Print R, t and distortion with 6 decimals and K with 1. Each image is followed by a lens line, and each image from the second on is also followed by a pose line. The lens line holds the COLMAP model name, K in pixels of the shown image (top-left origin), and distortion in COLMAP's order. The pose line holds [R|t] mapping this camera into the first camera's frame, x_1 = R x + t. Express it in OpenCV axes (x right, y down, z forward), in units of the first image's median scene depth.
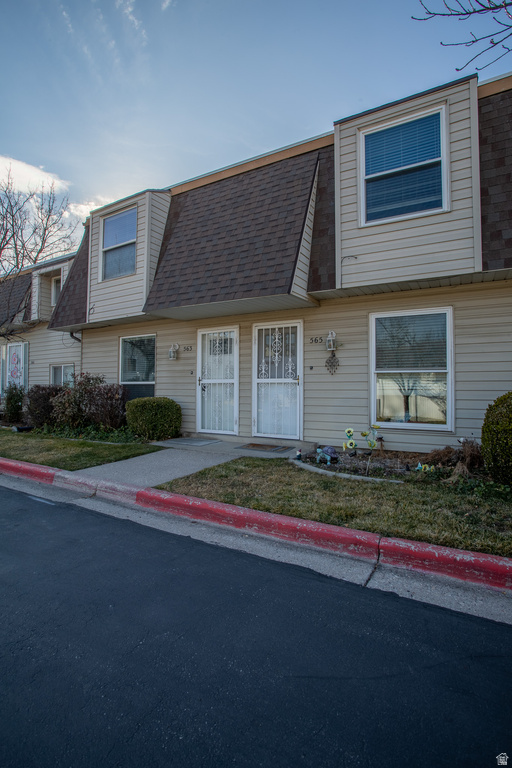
lens RADIAL K [[376.6, 0, 256.0], [0, 376.6, 384.0], [0, 0, 1]] dist [-0.074232, 0.032996]
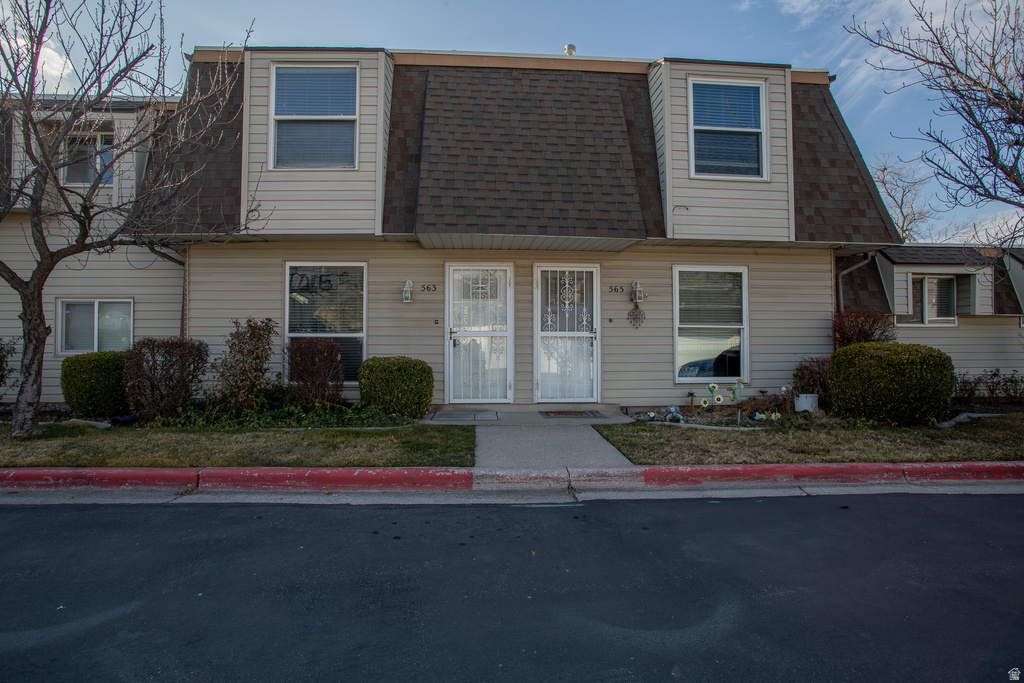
lens RADIAL K [[502.1, 0, 505.7], [0, 502.1, 339.4], [0, 0, 1]] dist [-0.074232, 0.032996]
pose [[0.839216, -0.000748, 0.543798, -0.680631], [-0.004860, 0.999949, 0.008875, -0.006535], [-0.543777, -0.010091, 0.839169, 0.140321]]
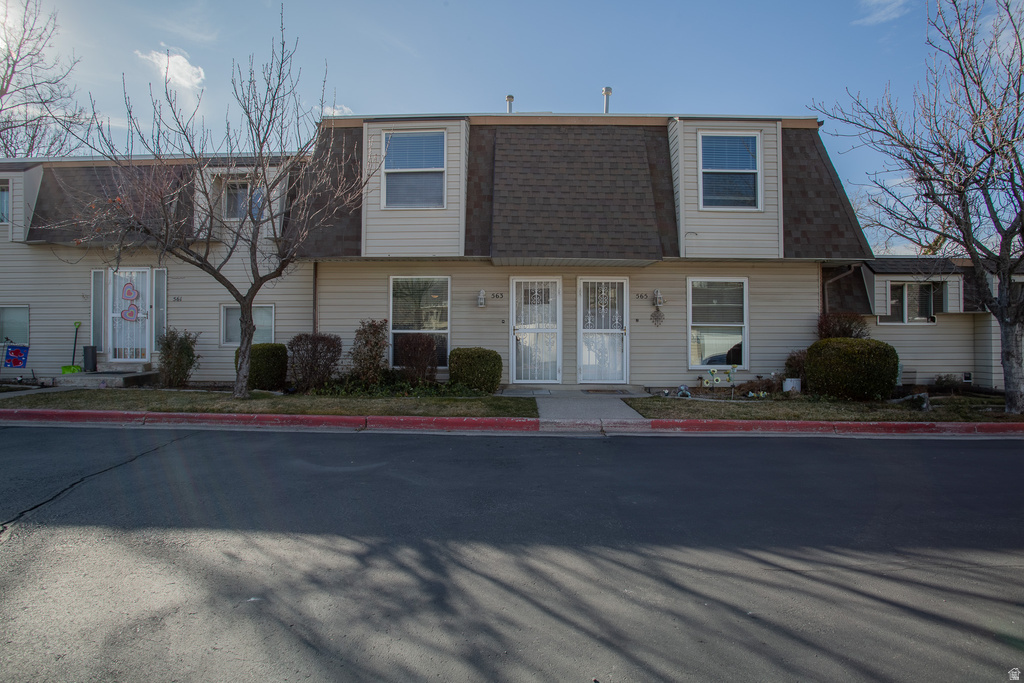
lens RADIAL K [[502.1, 0, 505.7], [0, 502.1, 339.4], [0, 0, 1]] dist [-0.074232, 0.032996]
pose [[0.879862, -0.003178, 0.475218, -0.897649], [-0.005778, 0.999832, 0.017384, -0.008206], [-0.475193, -0.018042, 0.879696, -0.141320]]
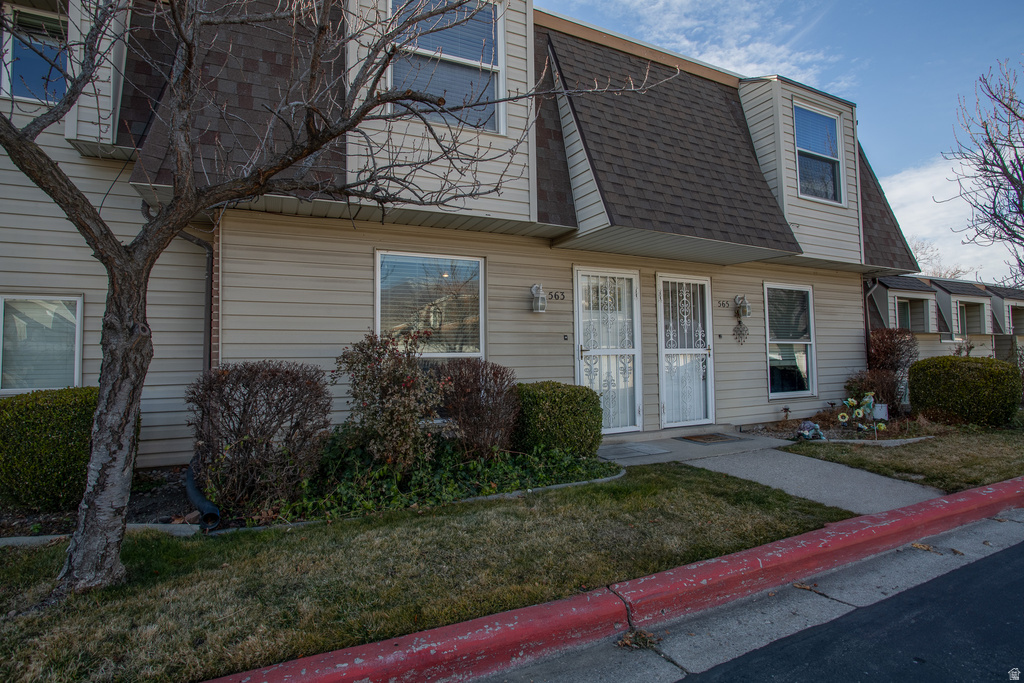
lens RADIAL K [[502.1, 0, 505.7], [0, 502.1, 339.4], [0, 0, 1]] dist [-0.074232, 0.032996]
pose [[0.579859, 0.017712, 0.814524, -1.009383], [0.002951, 0.999711, -0.023840, -0.010090], [-0.814711, 0.016228, 0.579639, 0.724911]]
